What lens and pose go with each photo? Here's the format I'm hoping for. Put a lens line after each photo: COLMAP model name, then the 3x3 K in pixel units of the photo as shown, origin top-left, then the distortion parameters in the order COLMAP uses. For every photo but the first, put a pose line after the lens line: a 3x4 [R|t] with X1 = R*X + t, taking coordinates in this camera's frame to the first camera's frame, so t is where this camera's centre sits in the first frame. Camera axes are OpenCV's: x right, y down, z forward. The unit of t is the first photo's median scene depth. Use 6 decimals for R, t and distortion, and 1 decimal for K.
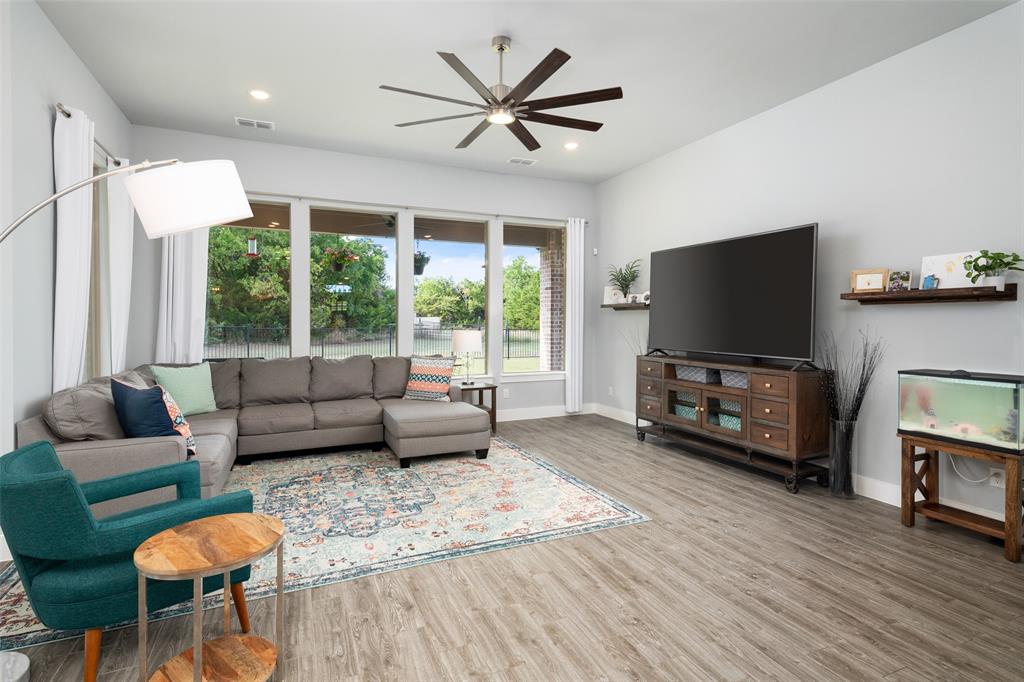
lens RADIAL K [[500.1, 0, 497.7], [0, 500.1, 325.9], [0, 0, 1]] dist [0.017474, -0.002472]
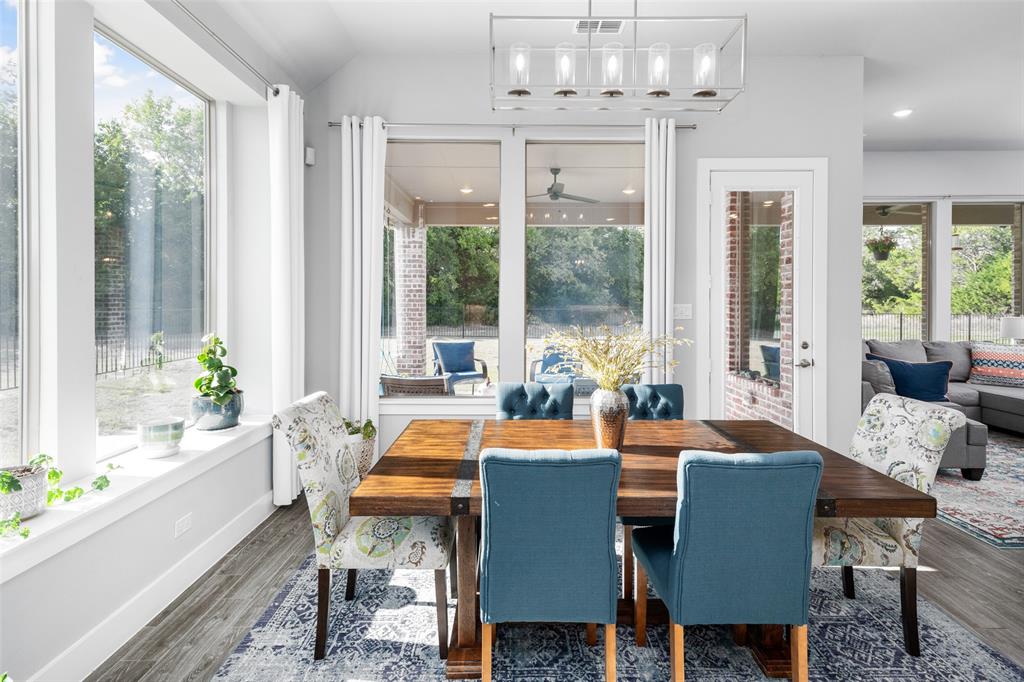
lens RADIAL K [[500.1, 0, 503.7], [0, 500.1, 303.7], [0, 0, 1]] dist [0.017474, -0.002472]
pose [[0.921269, 0.000463, -0.388925, -0.726428], [-0.003771, 0.999963, -0.007741, -0.006721], [0.388907, 0.008598, 0.921237, -0.365800]]
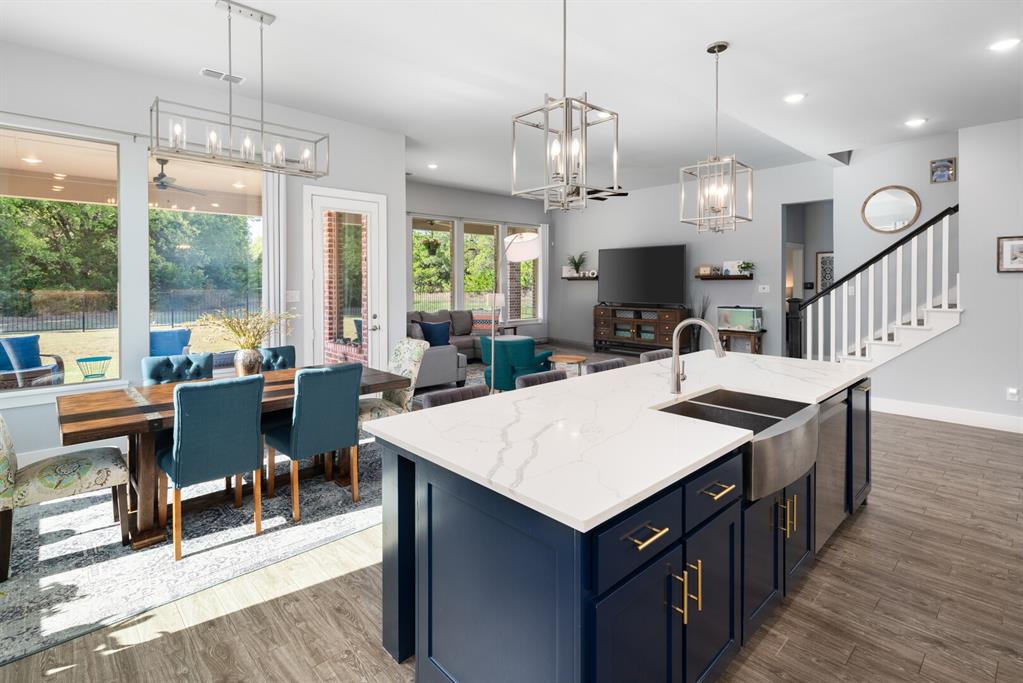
lens RADIAL K [[499.6, 0, 506.4], [0, 499.6, 287.6], [0, 0, 1]] dist [0.017474, -0.002472]
pose [[0.937839, -0.010211, 0.346921, -0.717918], [0.010086, 0.999947, 0.002165, -0.016689], [-0.346925, 0.001469, 0.937892, -0.664030]]
